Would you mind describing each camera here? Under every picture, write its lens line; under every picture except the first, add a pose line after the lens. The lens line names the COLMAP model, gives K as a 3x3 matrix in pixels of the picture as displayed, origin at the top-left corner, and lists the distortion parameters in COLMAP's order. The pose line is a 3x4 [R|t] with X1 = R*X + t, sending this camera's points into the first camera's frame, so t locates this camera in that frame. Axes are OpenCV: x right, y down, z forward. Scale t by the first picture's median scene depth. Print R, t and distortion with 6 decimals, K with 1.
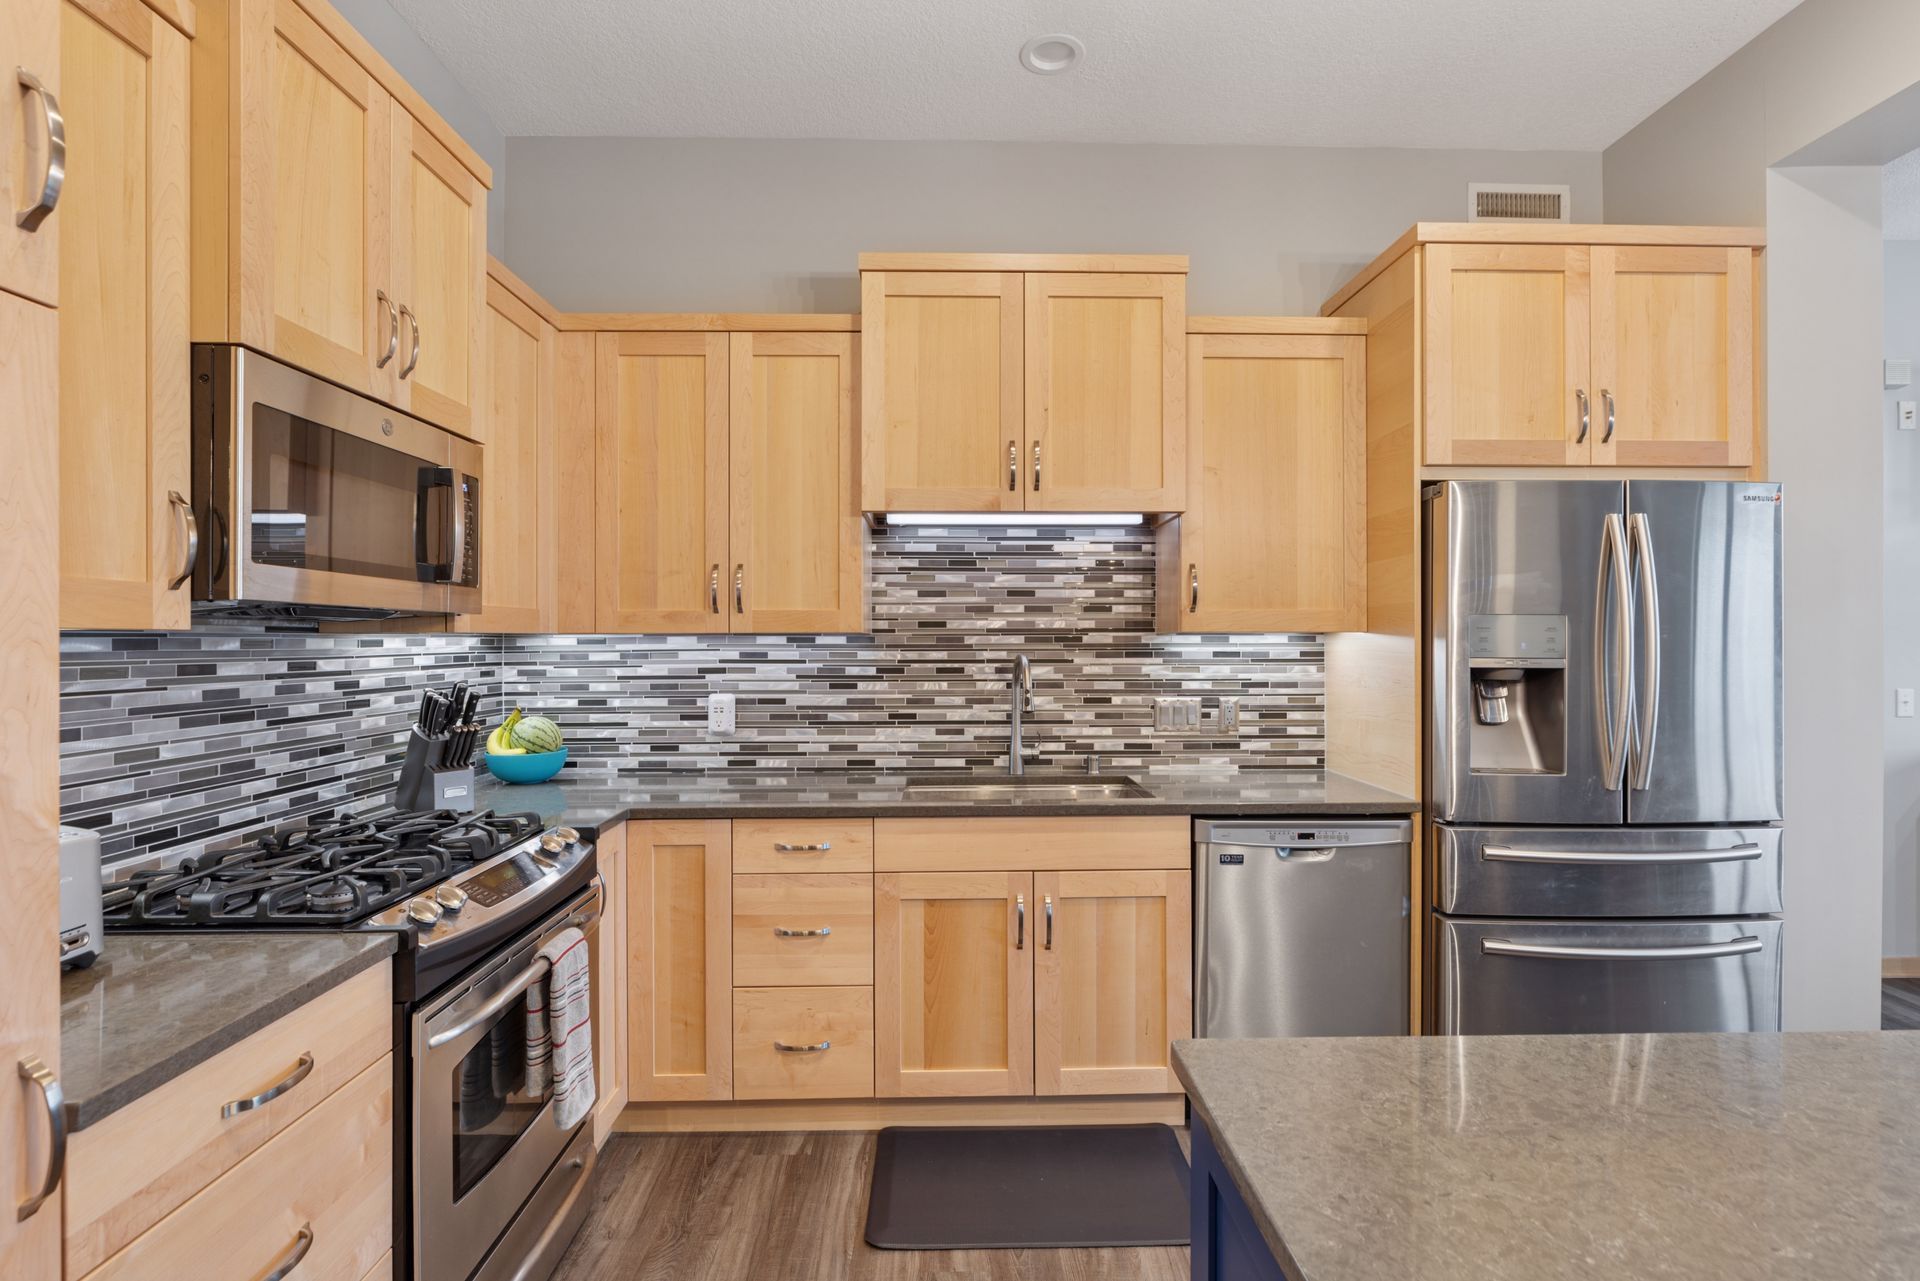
lens RADIAL K [[914.6, 0, 960.0], [0, 914.6, 640.5], [0, 0, 1]] dist [-0.011435, 0.000510]
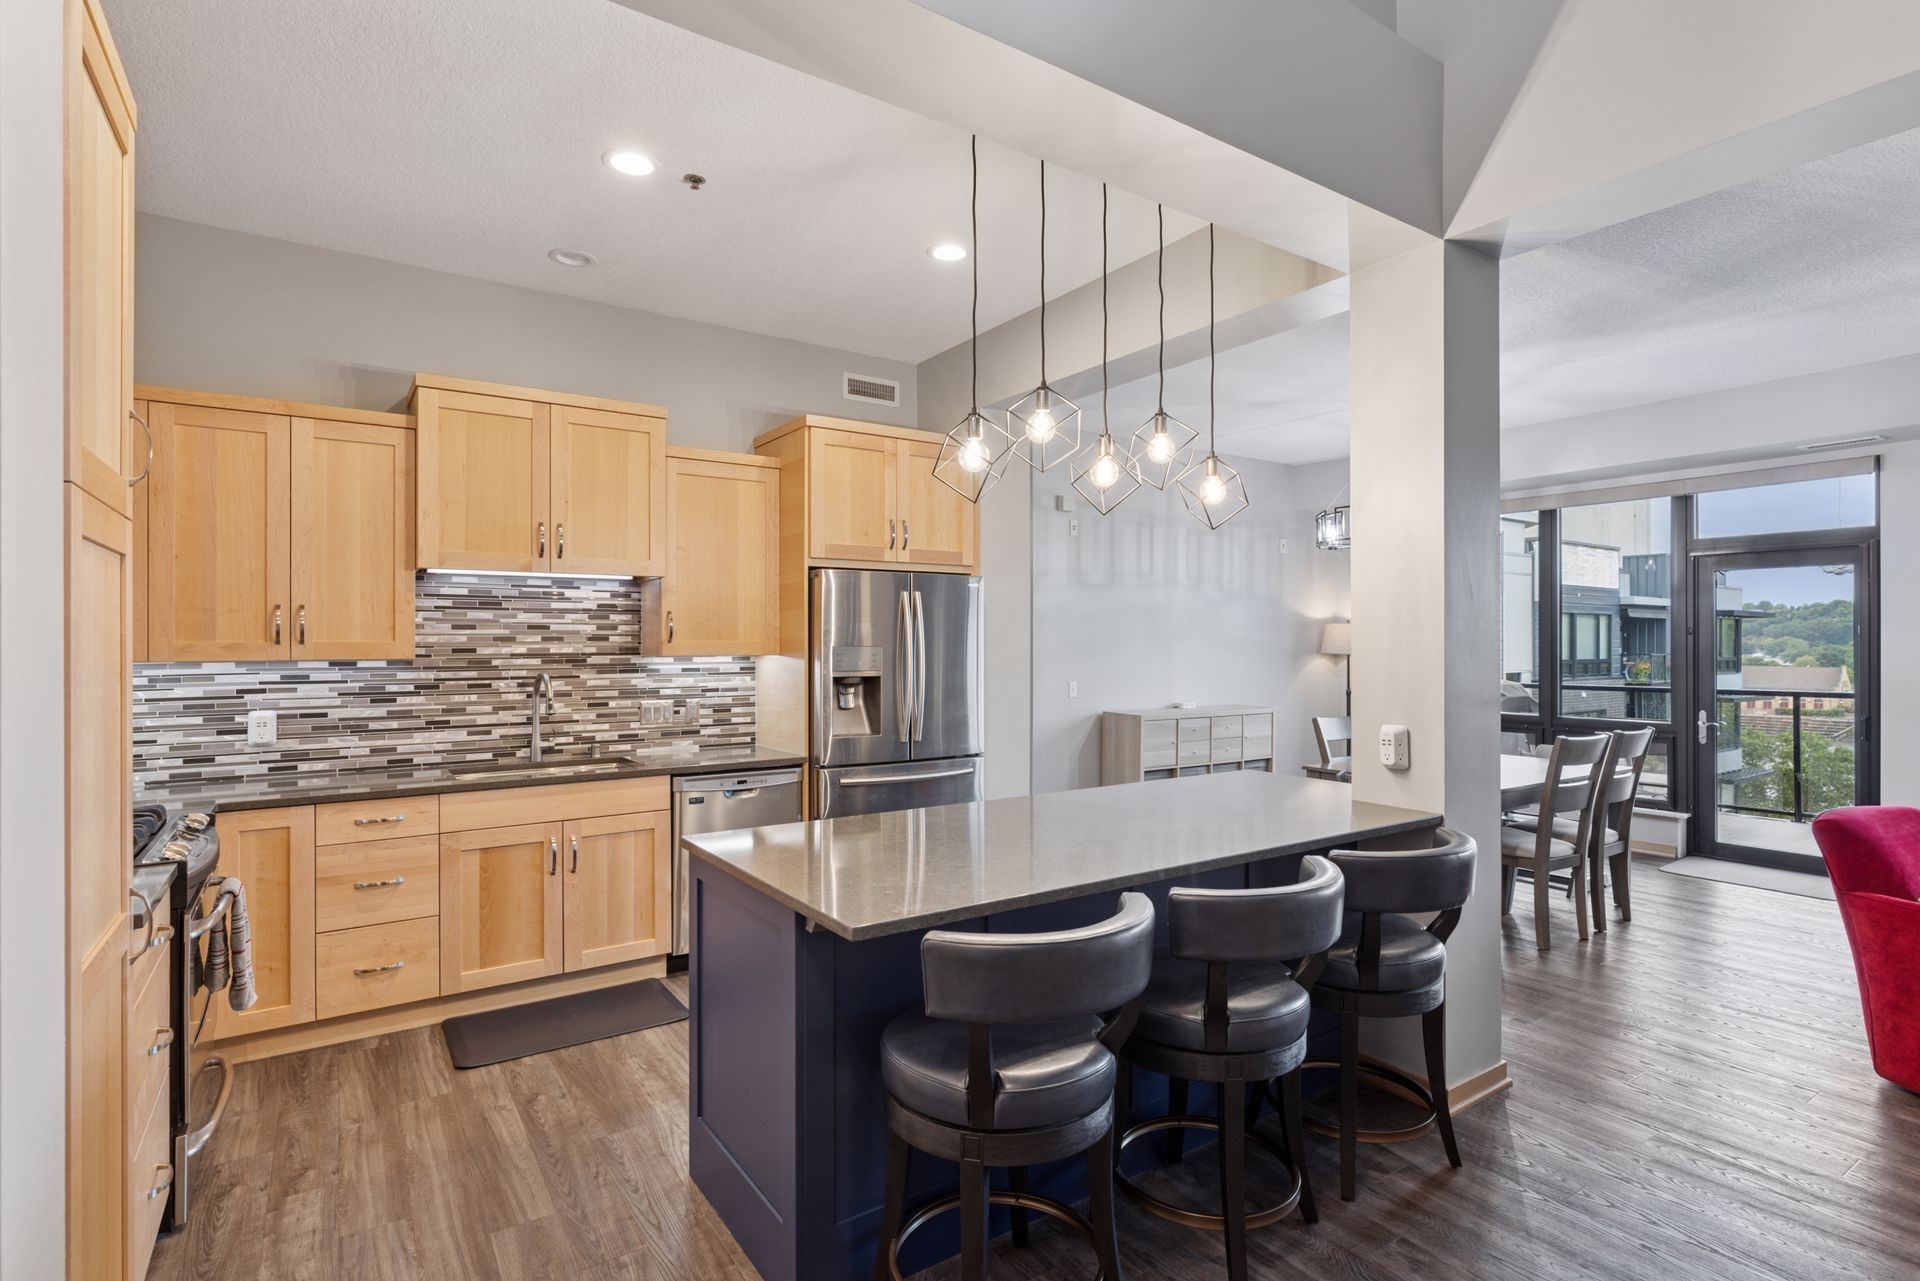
lens RADIAL K [[940.2, 0, 969.0], [0, 940.2, 640.5], [0, 0, 1]] dist [-0.001951, -0.000746]
pose [[0.834919, 0.000699, 0.550372, -0.166054], [0.002322, 0.999986, -0.004793, -0.023859], [-0.550368, 0.005279, 0.834906, -0.504782]]
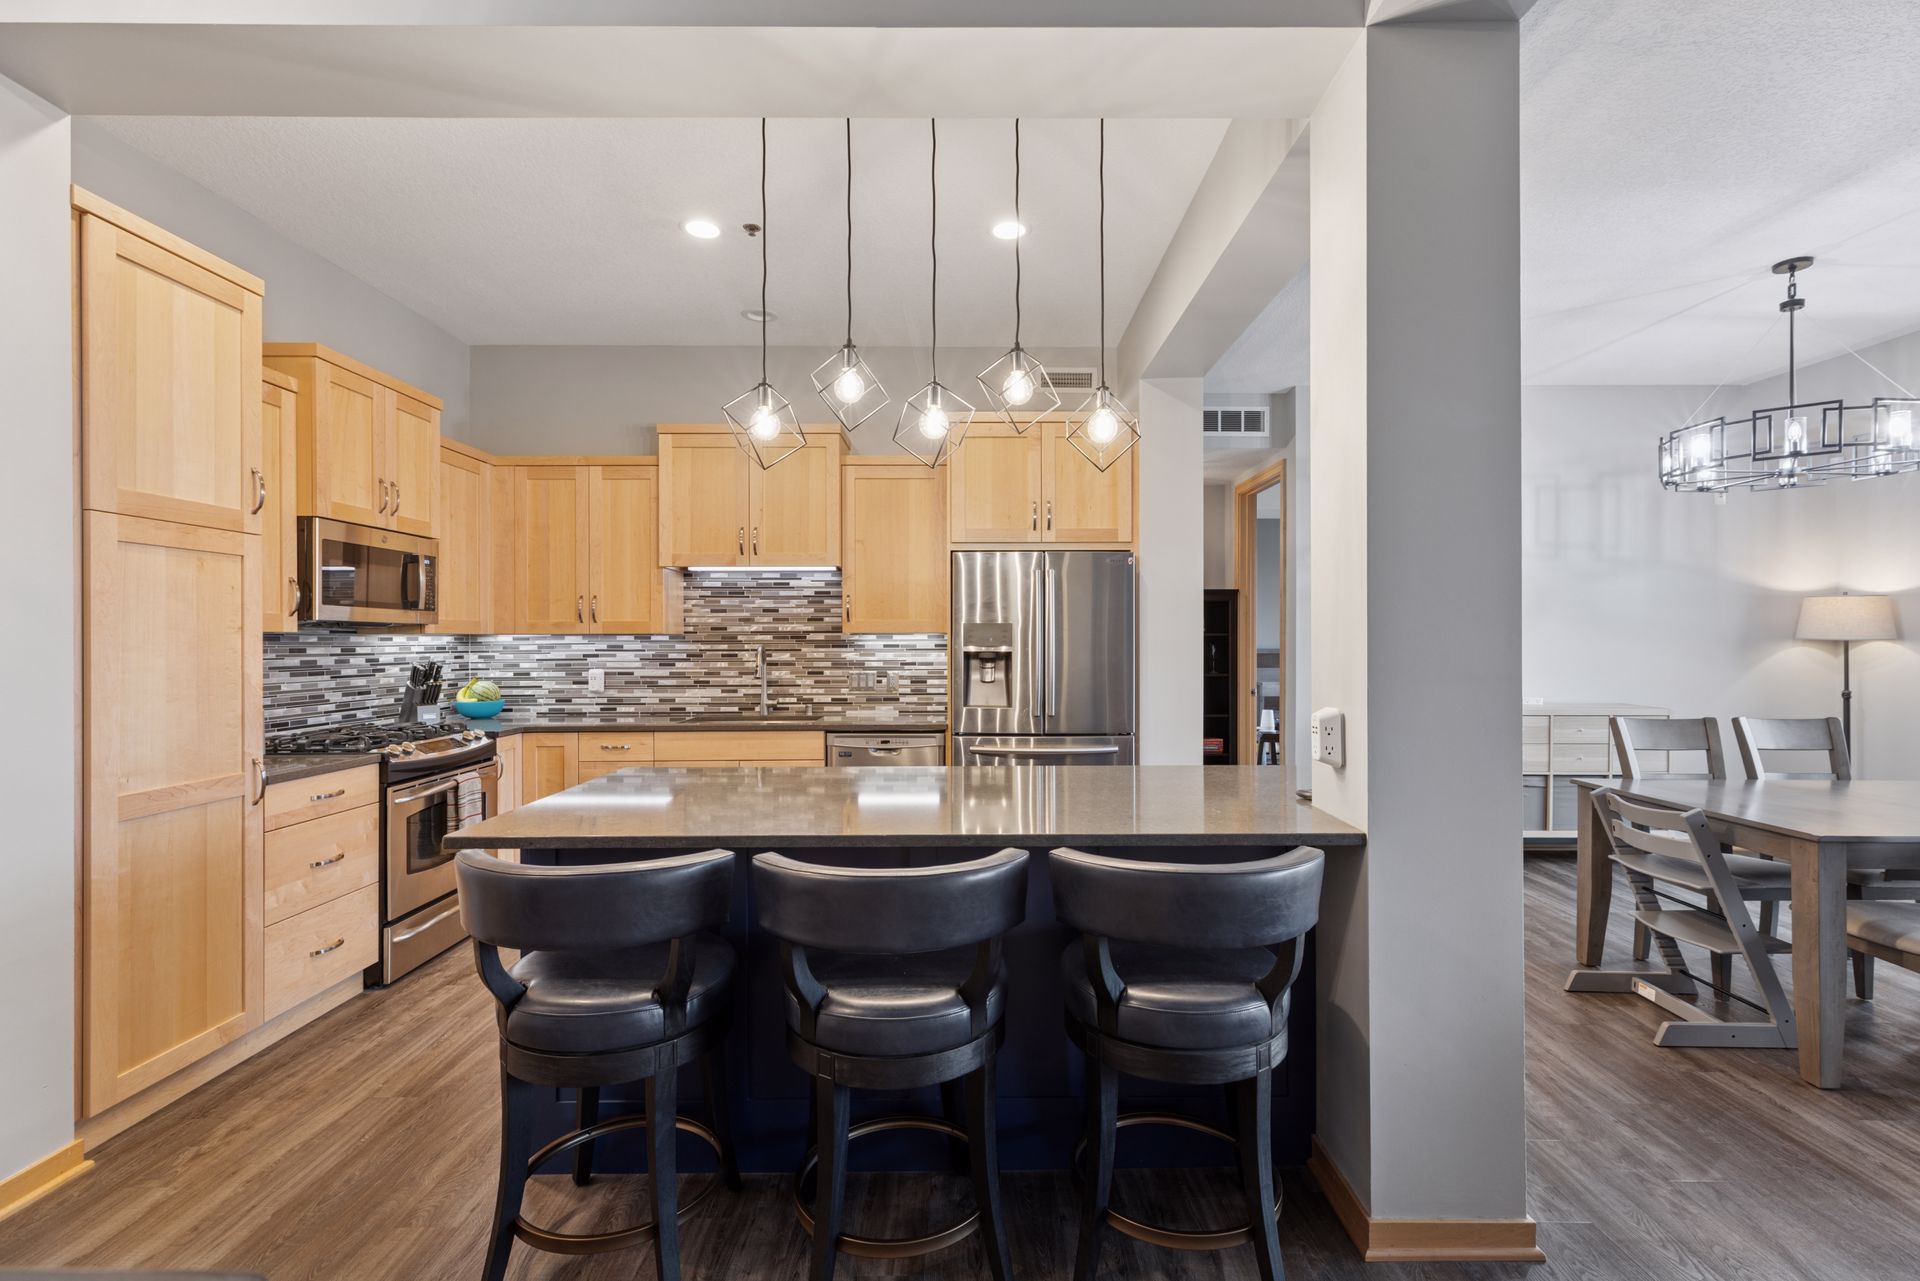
lens RADIAL K [[846.2, 0, 970.4], [0, 846.2, 641.8], [0, 0, 1]] dist [-0.000648, 0.000566]
pose [[0.999927, -0.001147, -0.012022, 0.462949], [0.001143, 0.999999, -0.000345, 0.008023], [0.012022, 0.000332, 0.999928, -0.586367]]
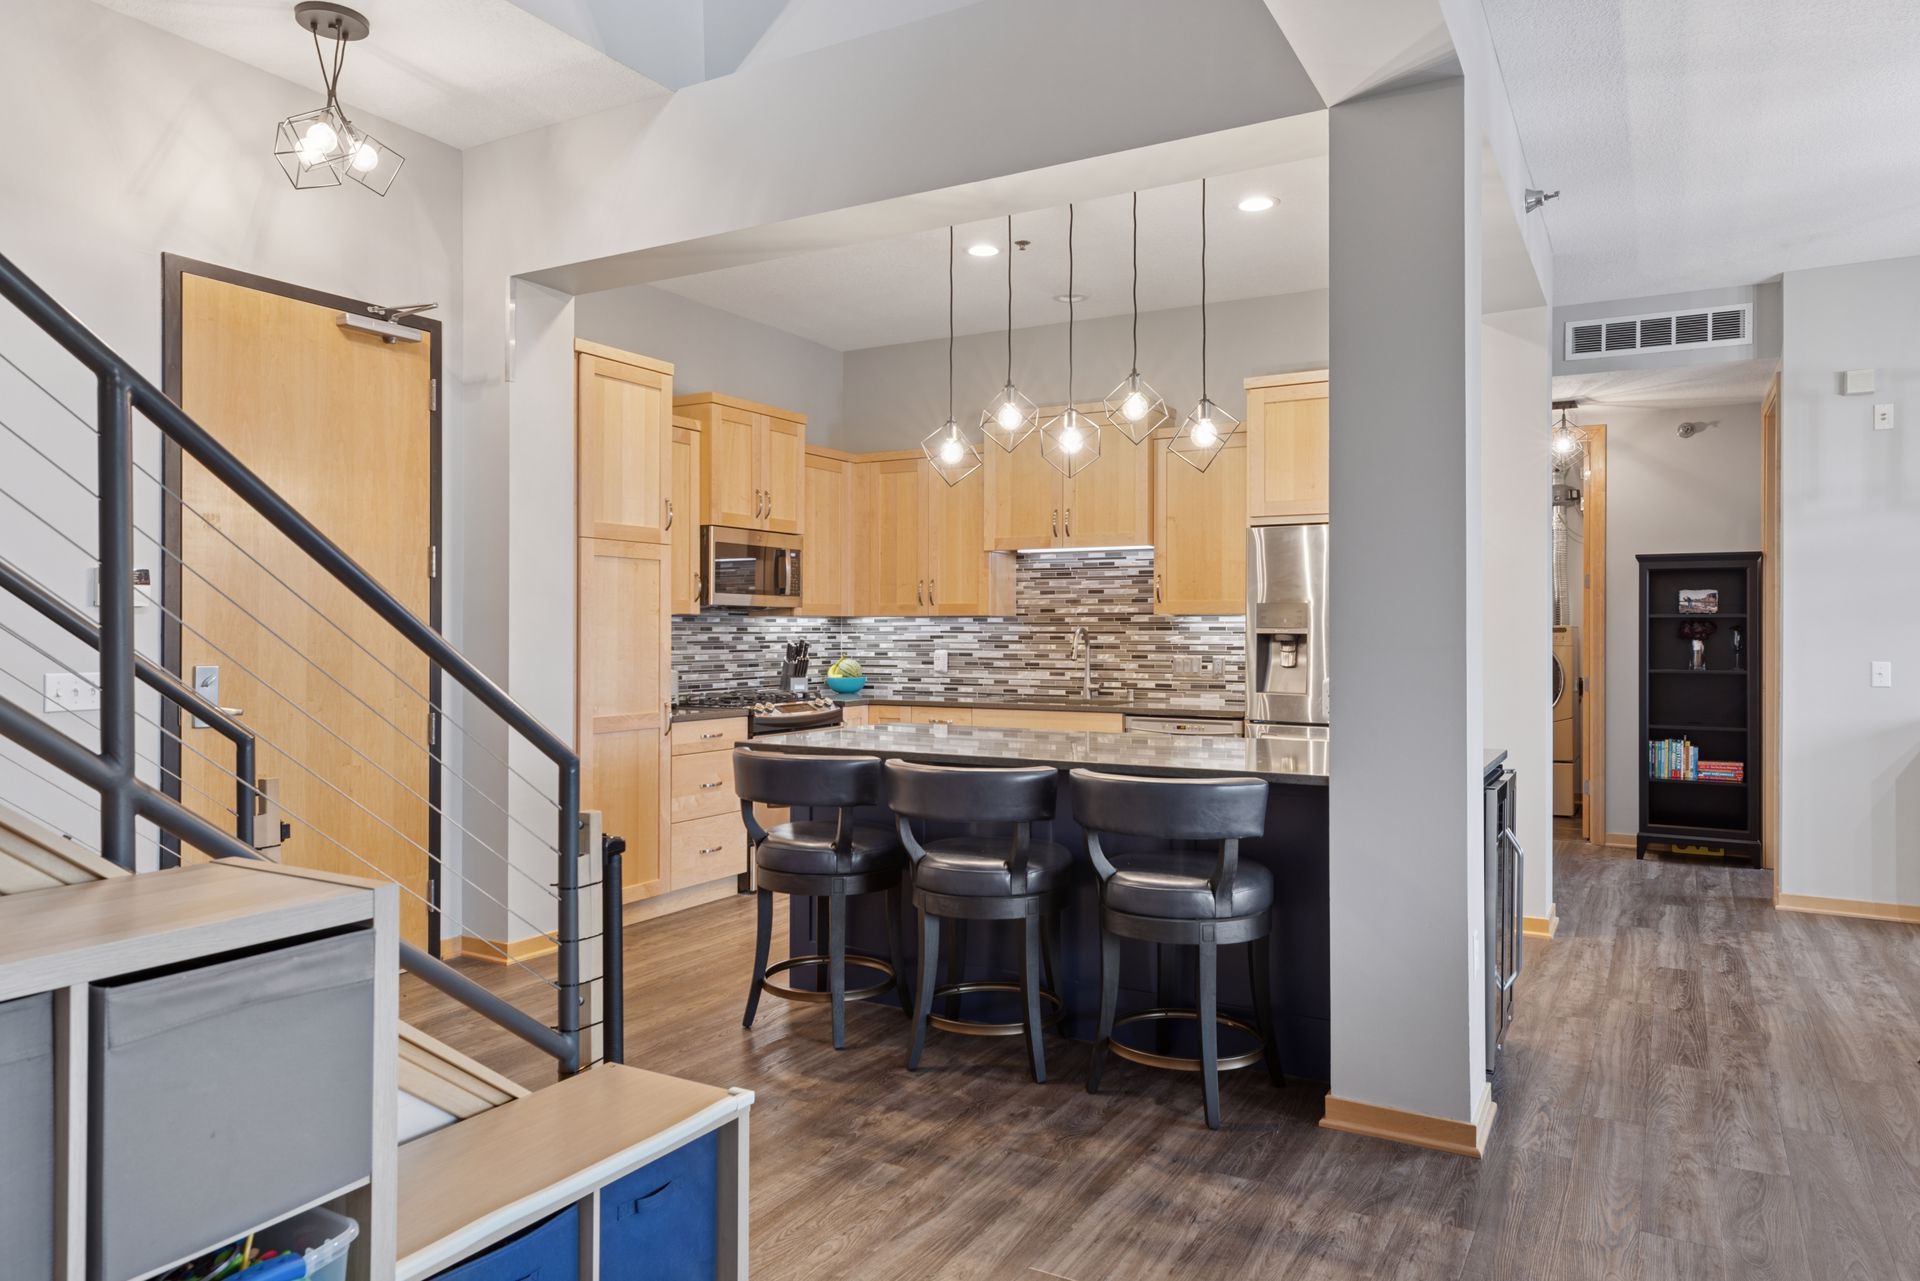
lens RADIAL K [[1223.8, 0, 964.0], [0, 1223.8, 624.4], [0, 0, 1]] dist [0.001483, 0.001580]
pose [[0.860771, 0.000047, -0.508993, 0.995482], [-0.003512, 0.999977, -0.005848, 0.022043], [0.508981, 0.006822, 0.860751, -1.038496]]
